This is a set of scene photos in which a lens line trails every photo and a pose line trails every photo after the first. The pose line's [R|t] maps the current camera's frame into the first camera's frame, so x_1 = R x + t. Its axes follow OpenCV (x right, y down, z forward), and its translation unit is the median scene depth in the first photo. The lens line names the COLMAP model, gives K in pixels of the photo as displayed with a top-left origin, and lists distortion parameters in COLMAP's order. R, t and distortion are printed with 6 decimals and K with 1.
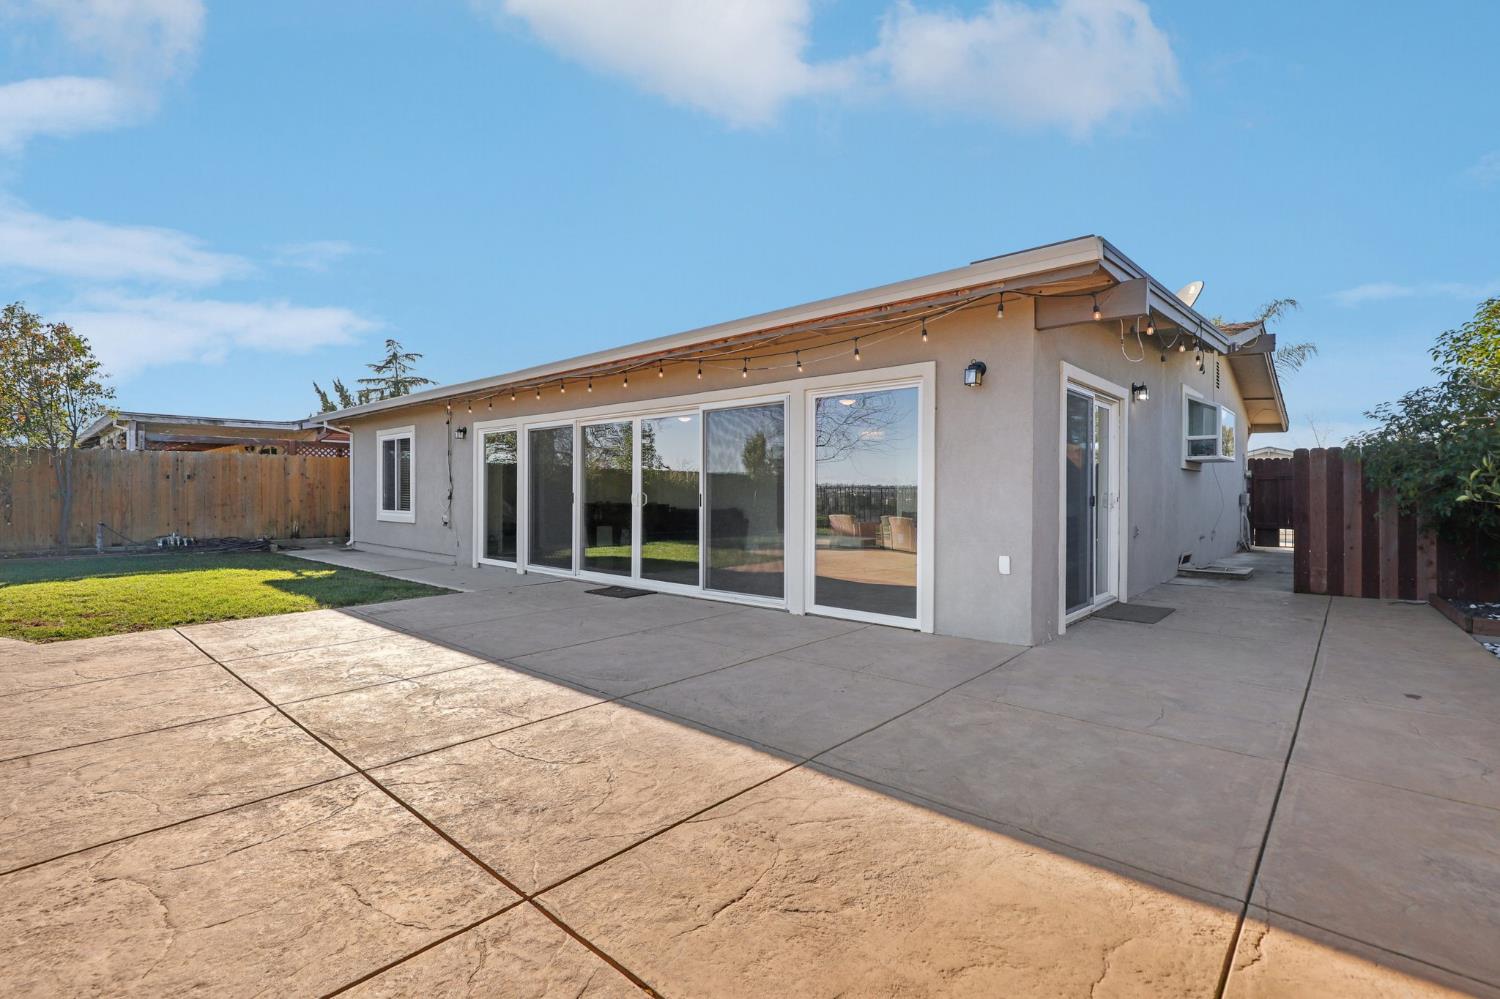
lens RADIAL K [[694.8, 0, 746.3], [0, 694.8, 490.9], [0, 0, 1]] dist [-0.019519, 0.003838]
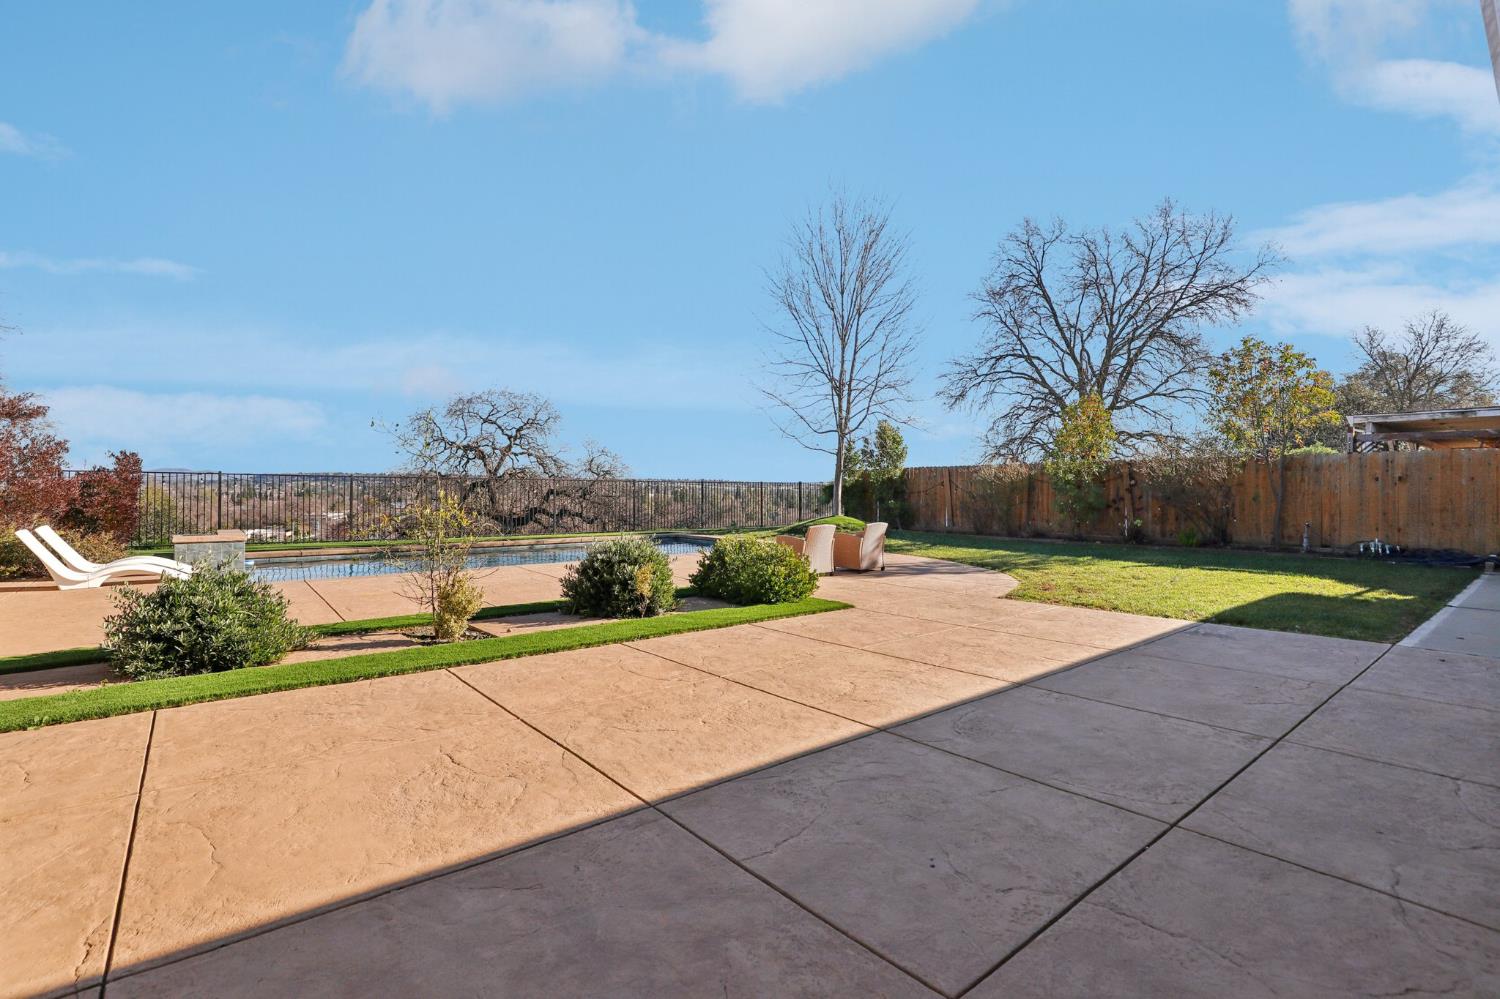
lens RADIAL K [[694.8, 0, 758.5], [0, 694.8, 497.8], [0, 0, 1]] dist [-0.019519, 0.003838]
pose [[-0.151754, 0.009239, -0.988375, 0.715939], [0.000256, 0.999957, 0.009308, -0.011261], [0.988418, 0.001160, -0.151750, 0.963343]]
